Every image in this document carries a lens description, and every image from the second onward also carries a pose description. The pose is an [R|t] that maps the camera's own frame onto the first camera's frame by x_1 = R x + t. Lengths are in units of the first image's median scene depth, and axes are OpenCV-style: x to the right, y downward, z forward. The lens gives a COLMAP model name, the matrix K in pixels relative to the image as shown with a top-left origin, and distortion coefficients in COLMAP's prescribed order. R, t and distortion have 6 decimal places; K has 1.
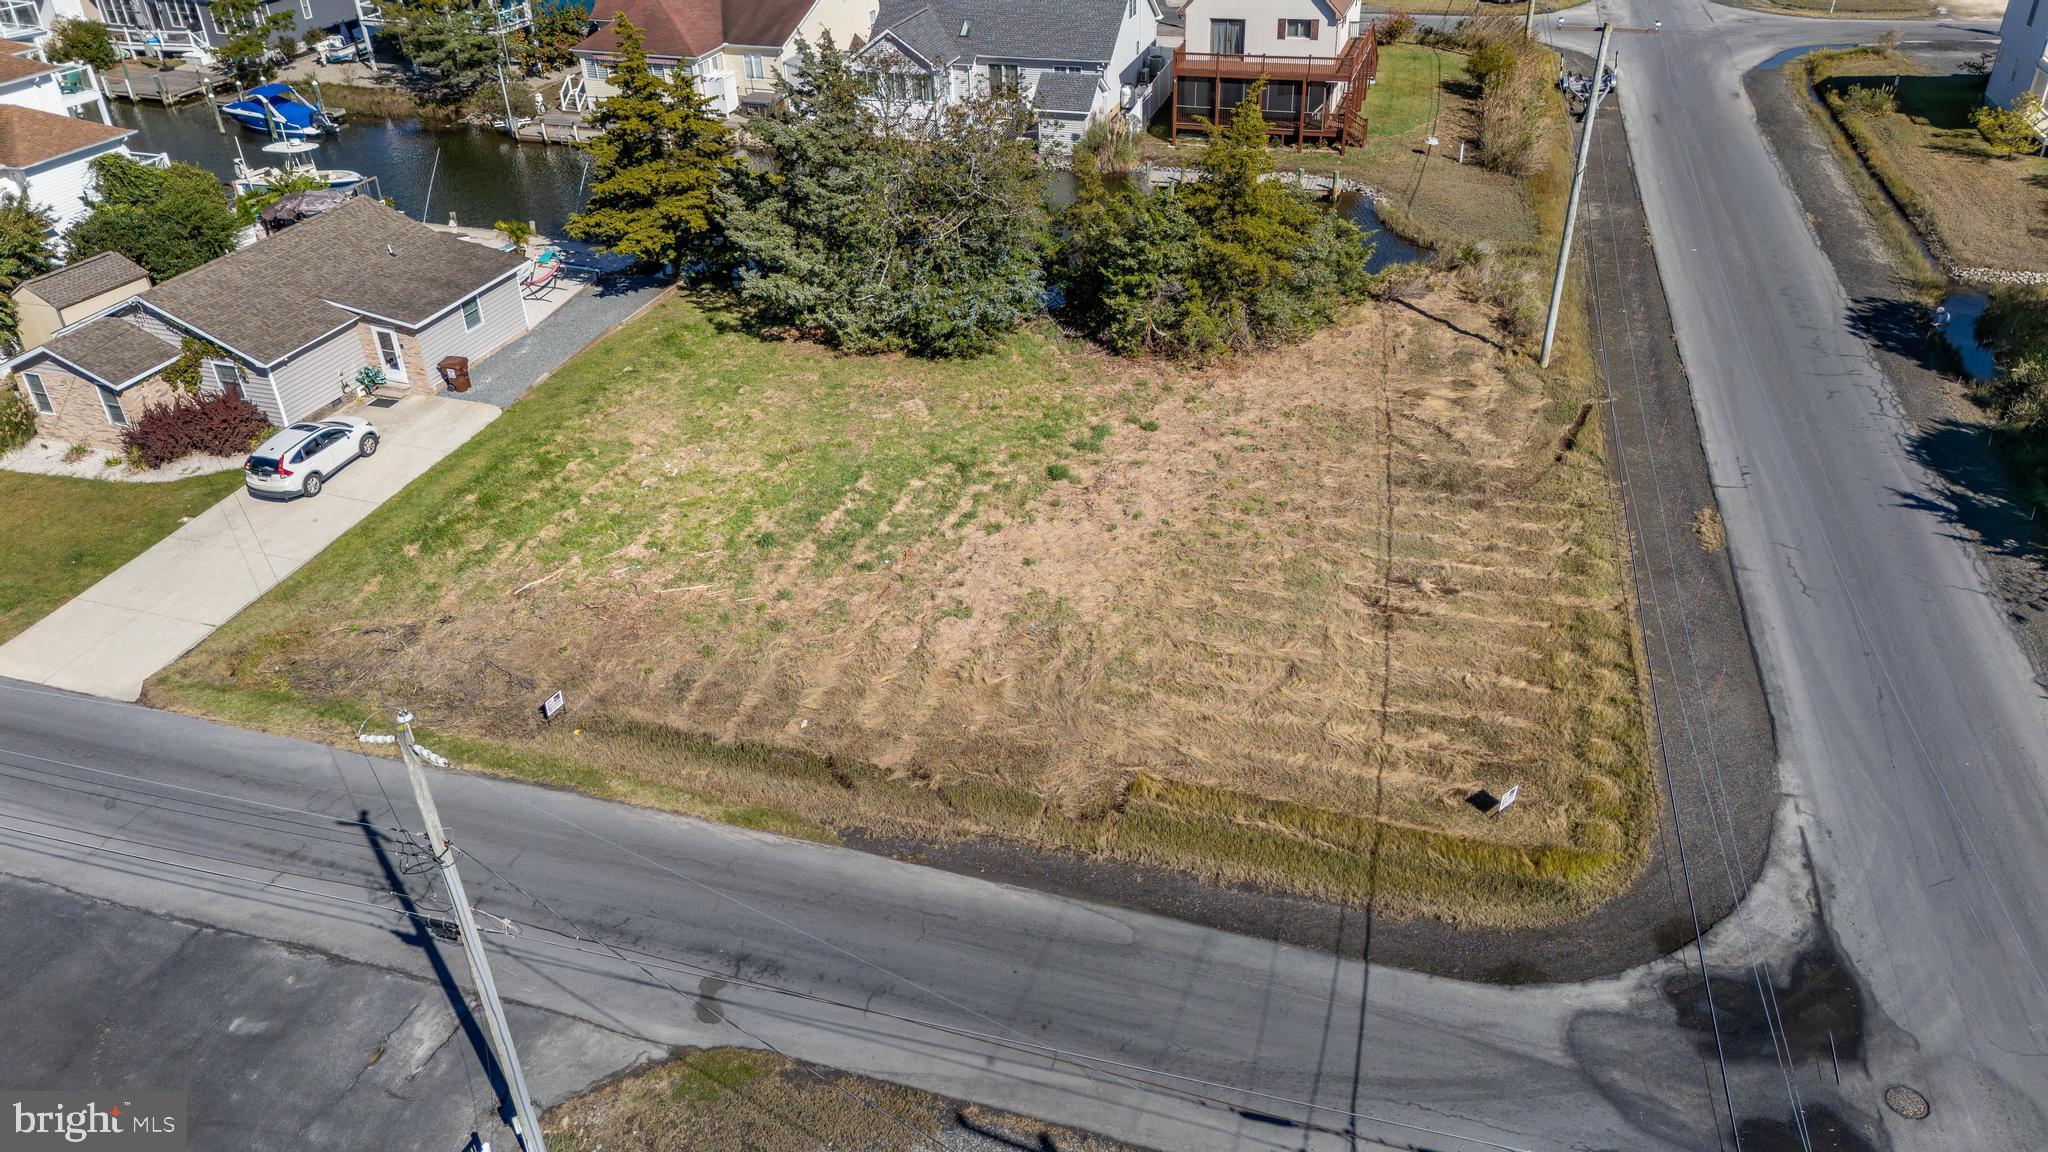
lens RADIAL K [[1503.1, 0, 1011.9], [0, 1503.1, 580.0], [0, 0, 1]] dist [0.105701, -0.123895]
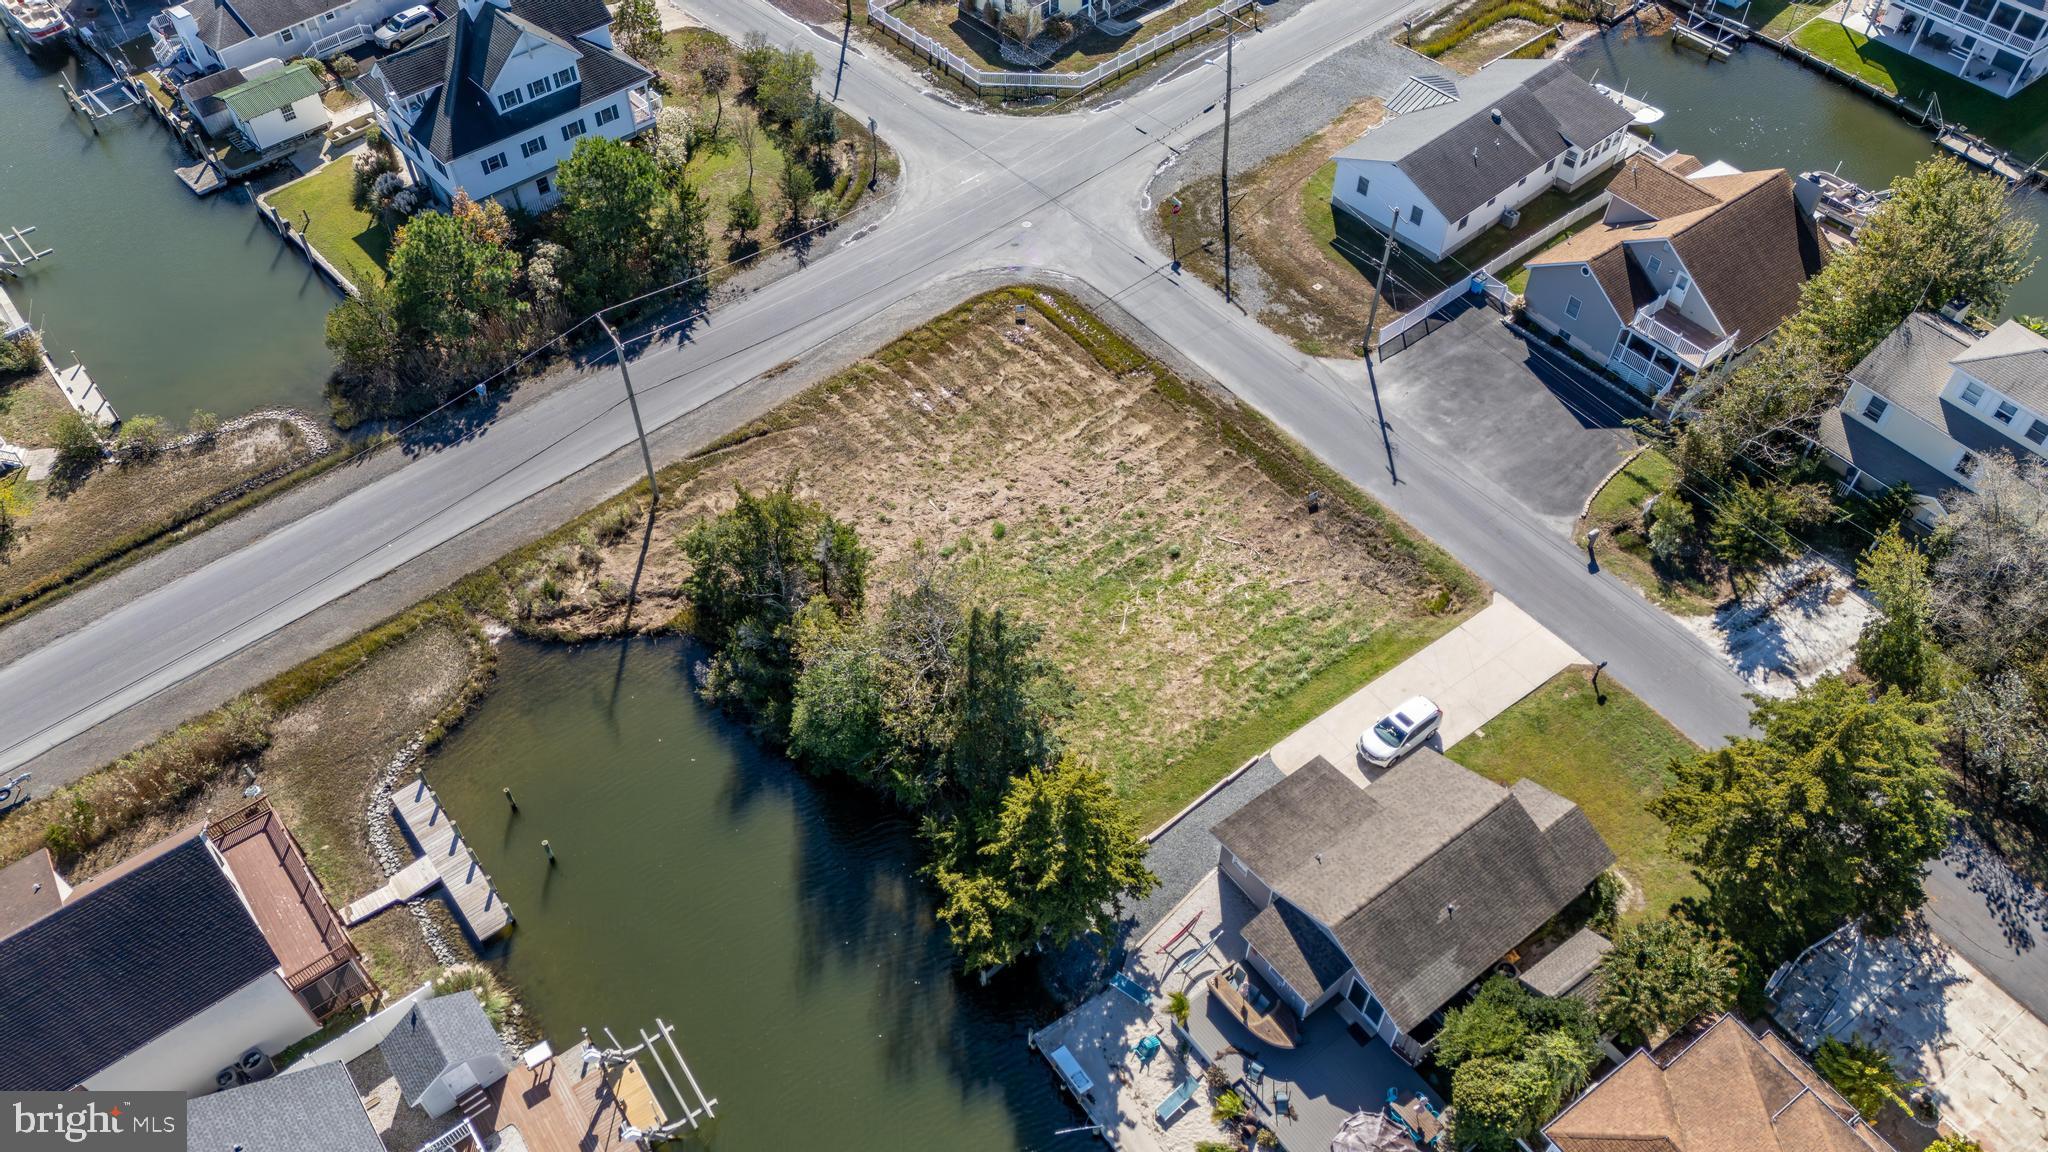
lens RADIAL K [[1503.1, 0, 1011.9], [0, 1503.1, 580.0], [0, 0, 1]] dist [0.105701, -0.123895]
pose [[-0.830545, -0.397453, 0.390160, -0.605516], [0.318764, 0.235223, 0.918183, -1.468102], [-0.456710, 0.886962, -0.068670, 1.048715]]
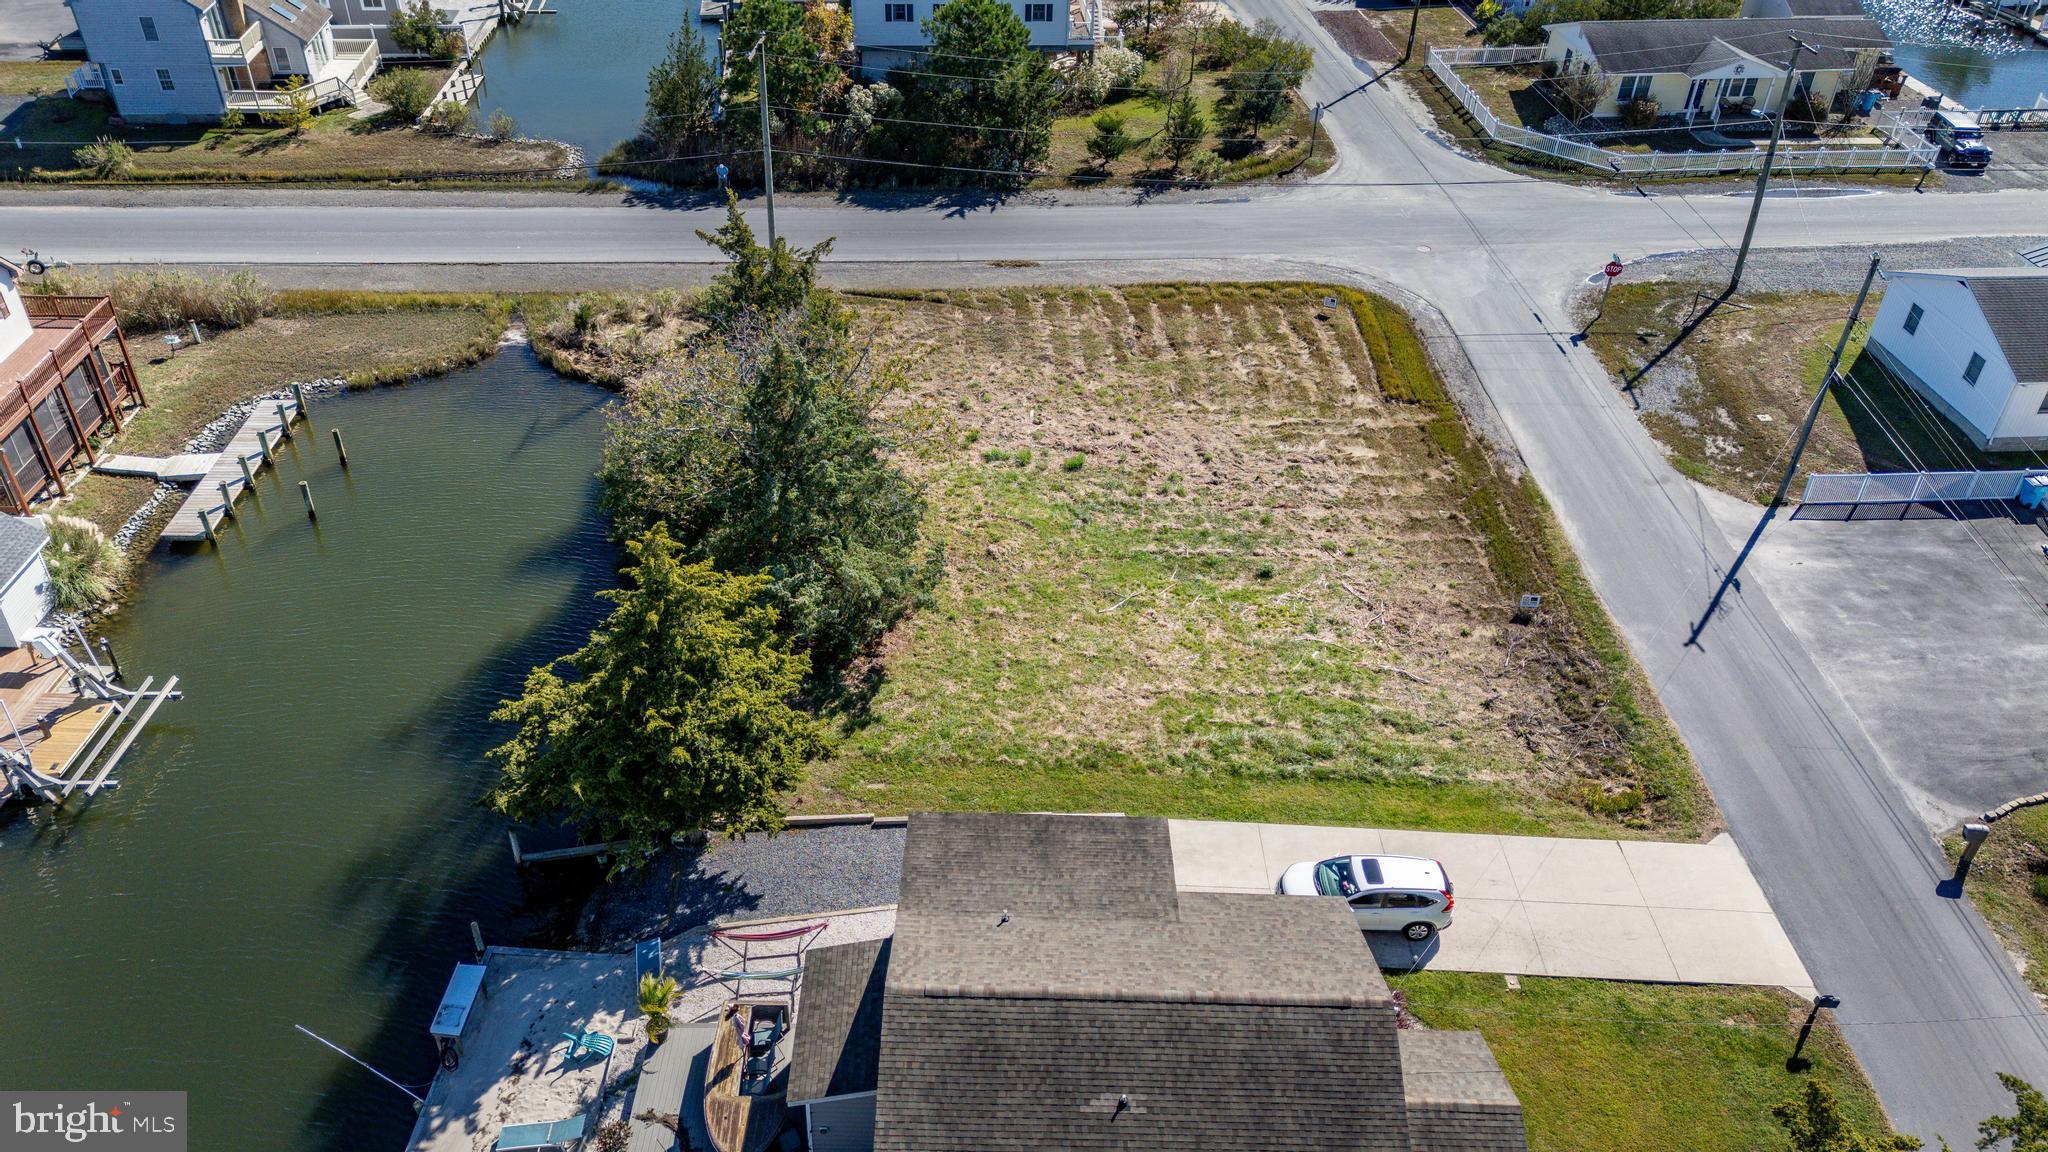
lens RADIAL K [[1481.8, 0, 1022.3], [0, 1481.8, 604.8], [0, 0, 1]] dist [0.080447, -0.085697]
pose [[-0.330693, -0.554339, 0.763774, -0.848611], [0.484508, 0.594786, 0.641468, -0.720508], [-0.809873, 0.582184, 0.071890, 0.917229]]
